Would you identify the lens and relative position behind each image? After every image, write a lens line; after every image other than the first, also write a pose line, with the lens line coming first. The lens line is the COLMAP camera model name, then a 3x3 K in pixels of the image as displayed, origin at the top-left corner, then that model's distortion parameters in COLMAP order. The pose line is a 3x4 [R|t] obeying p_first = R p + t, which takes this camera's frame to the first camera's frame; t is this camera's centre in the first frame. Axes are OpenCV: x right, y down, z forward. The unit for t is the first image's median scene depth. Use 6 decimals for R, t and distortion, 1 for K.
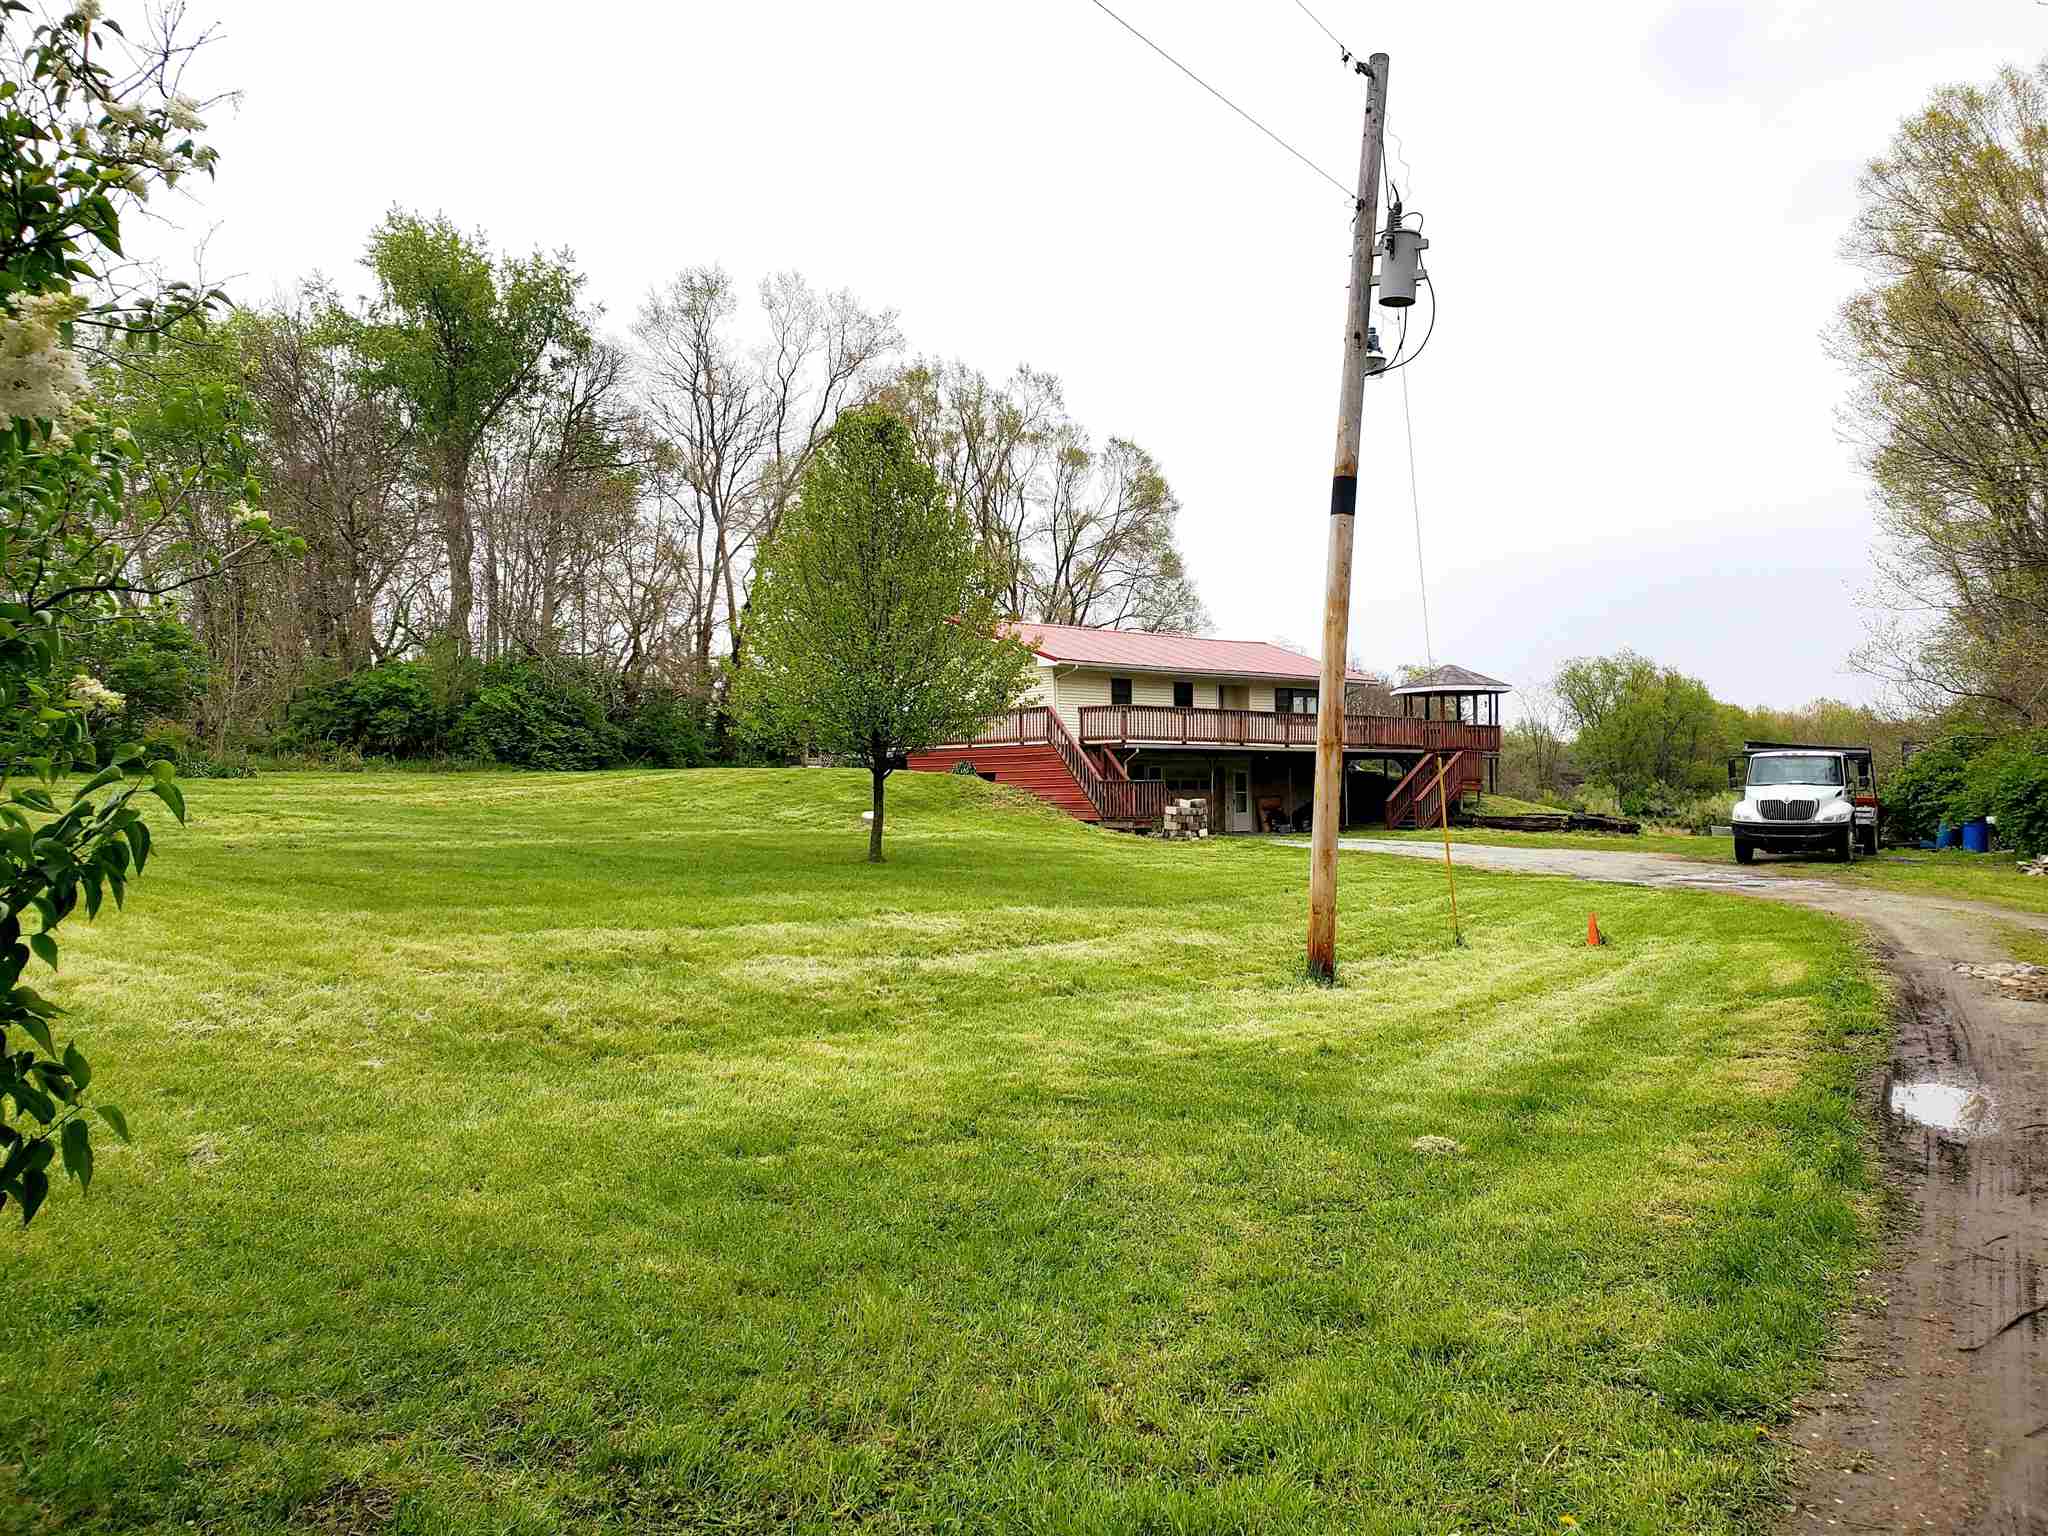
lens RADIAL K [[1565.2, 0, 1024.0], [0, 1565.2, 768.0], [0, 0, 1]] dist [0.078970, -0.142304]
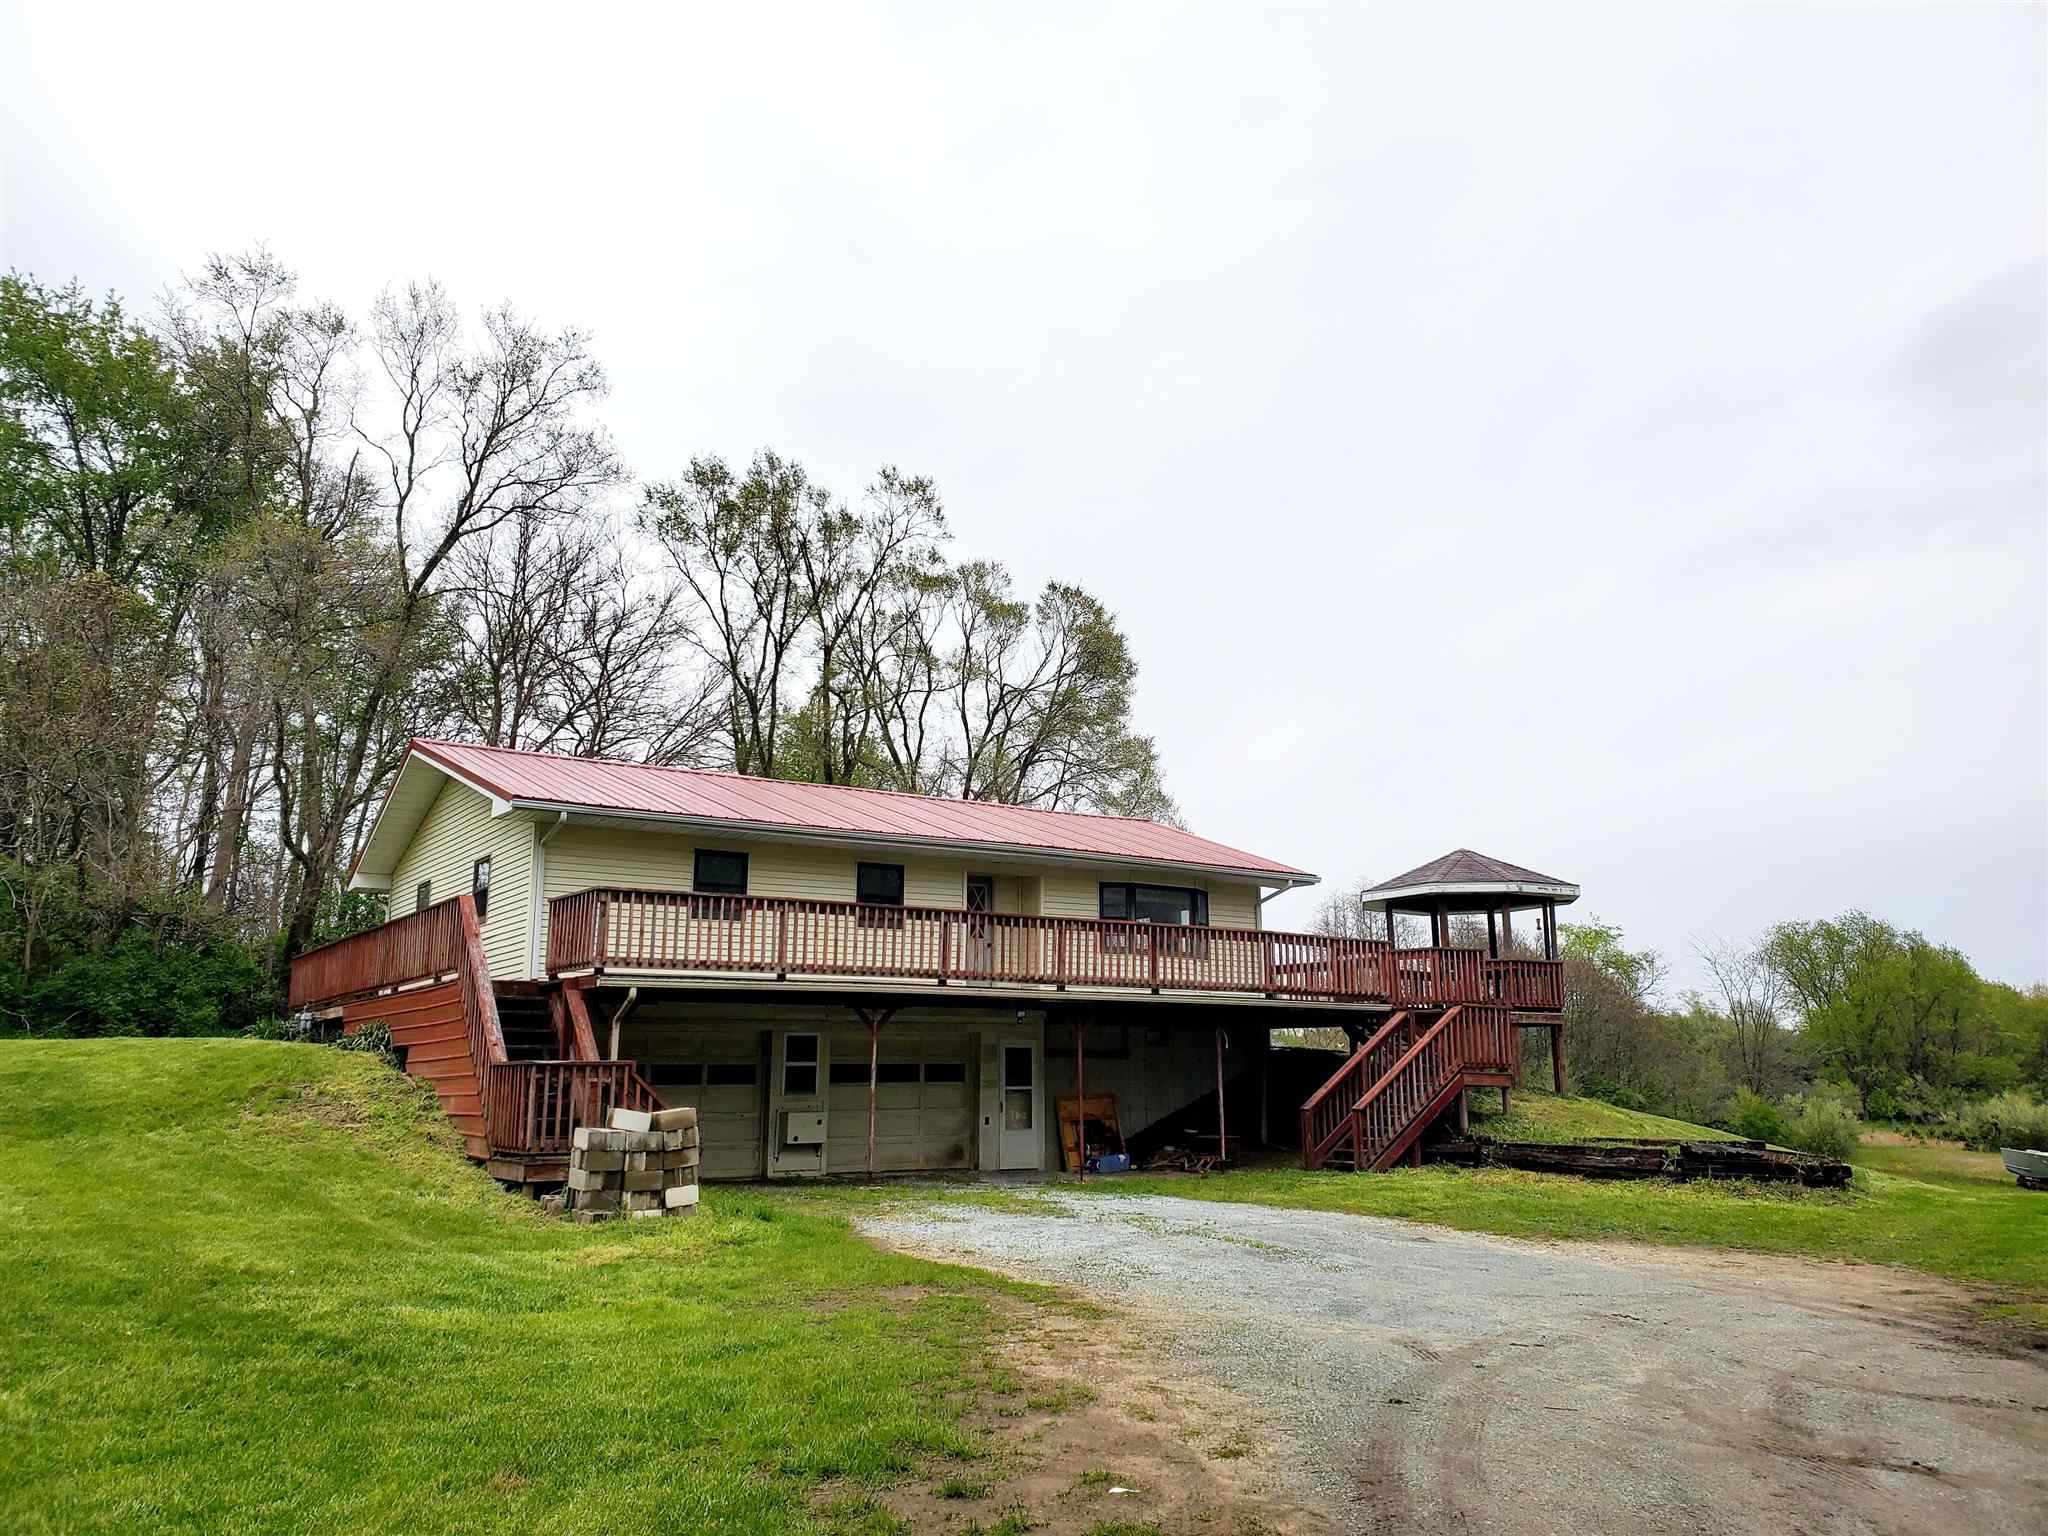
lens RADIAL K [[1586.9, 0, 1024.0], [0, 1586.9, 768.0], [0, 0, 1]] dist [0.052206, -0.001512]
pose [[0.993264, -0.018686, -0.114355, 0.134365], [-0.002050, 0.983923, -0.178580, 0.003783], [0.115853, 0.177612, 0.977257, 0.320164]]
